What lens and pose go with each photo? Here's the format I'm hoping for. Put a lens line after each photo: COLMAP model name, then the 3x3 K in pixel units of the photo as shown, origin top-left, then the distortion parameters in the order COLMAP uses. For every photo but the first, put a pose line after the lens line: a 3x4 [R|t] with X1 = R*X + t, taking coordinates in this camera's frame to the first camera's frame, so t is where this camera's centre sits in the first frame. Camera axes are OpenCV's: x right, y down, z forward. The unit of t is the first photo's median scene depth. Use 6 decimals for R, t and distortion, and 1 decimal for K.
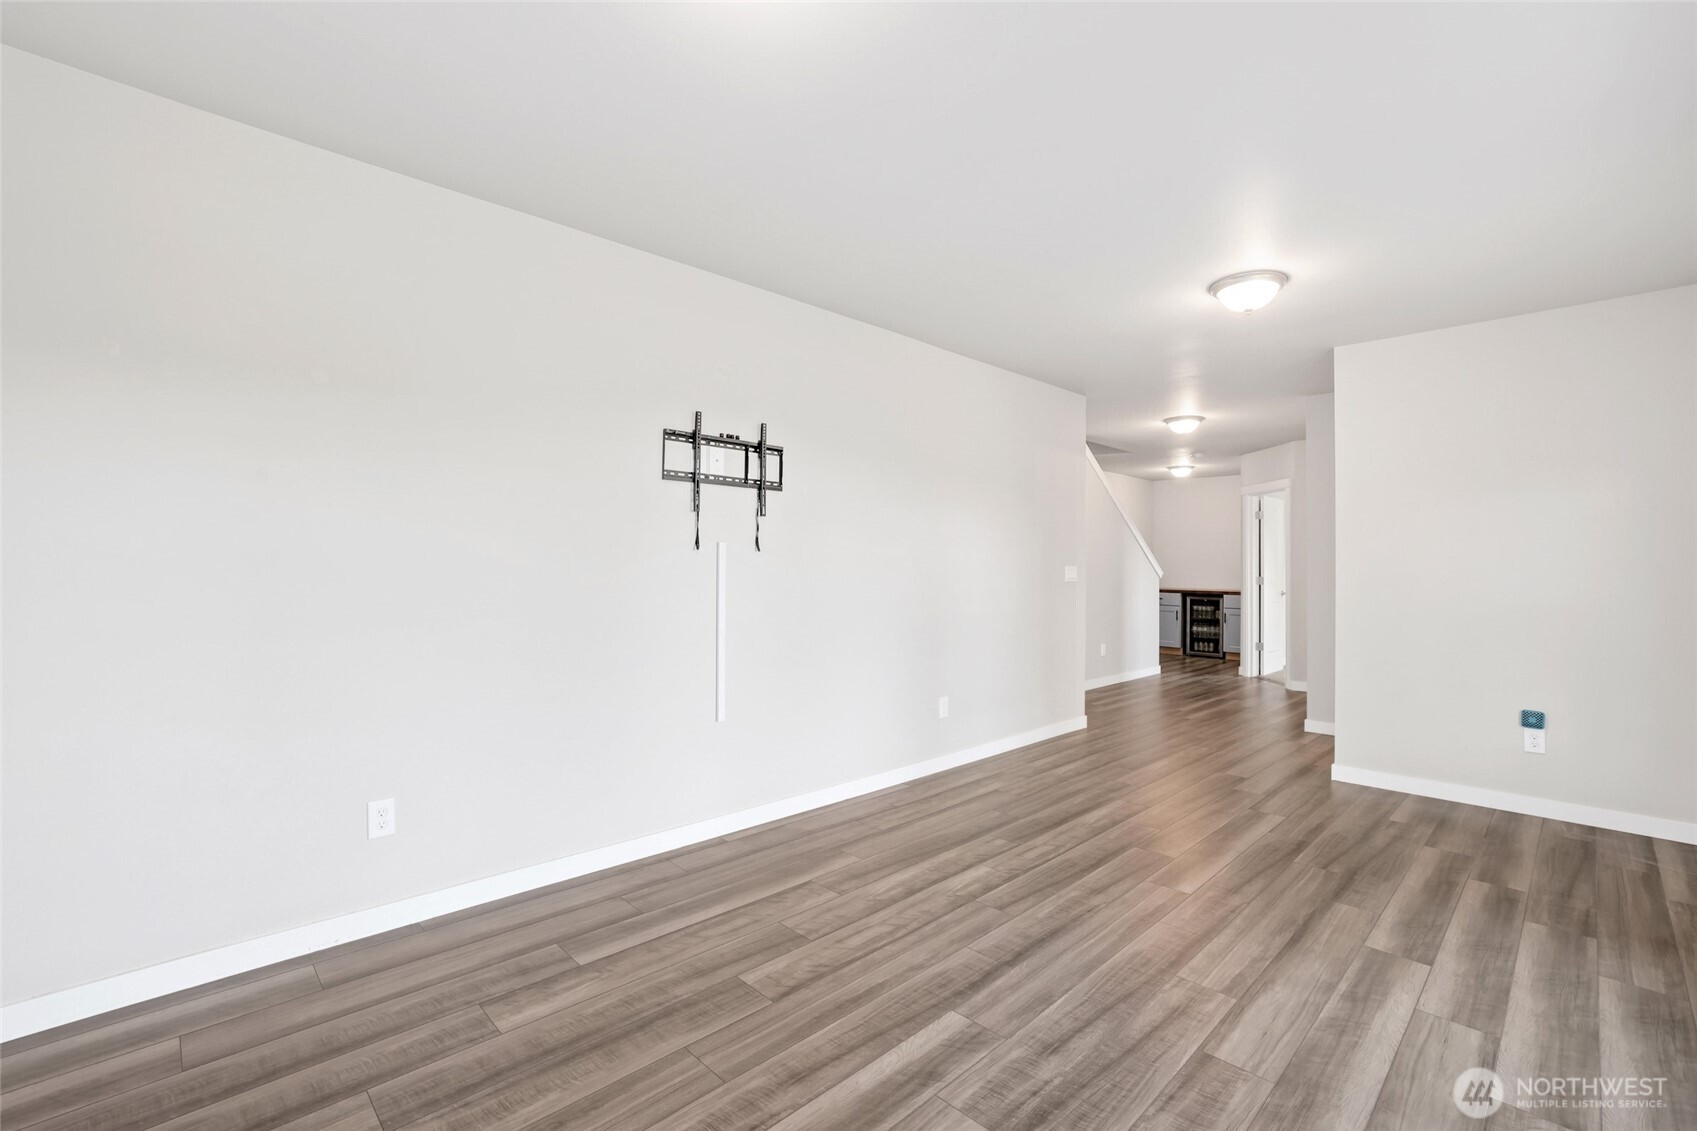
lens RADIAL K [[731.5, 0, 842.9], [0, 731.5, 559.1], [0, 0, 1]] dist [-0.051115, 0.020174]
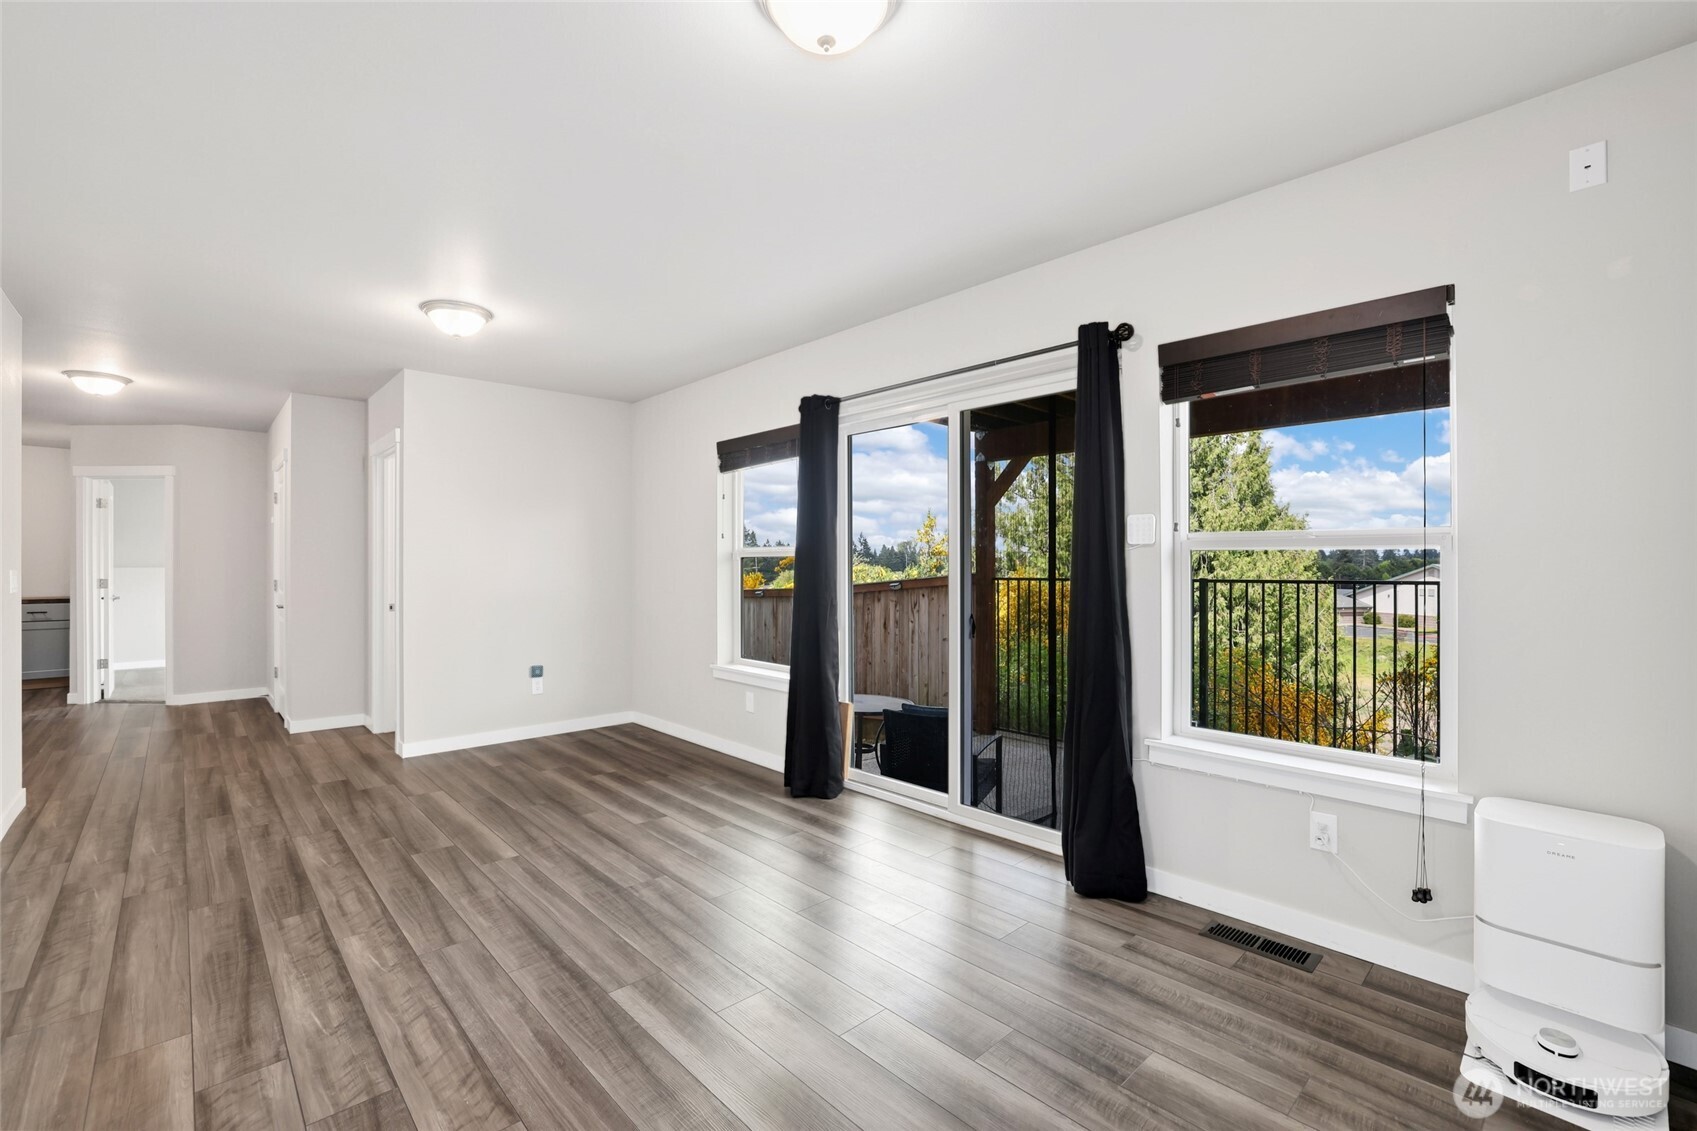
lens RADIAL K [[735.3, 0, 847.2], [0, 735.3, 558.5], [0, 0, 1]] dist [0.003056, 0.000764]
pose [[0.027134, 0.001689, 0.999630, -0.656193], [-0.009431, 0.999955, -0.001433, -0.002028], [-0.999587, -0.009388, 0.027149, 0.457733]]
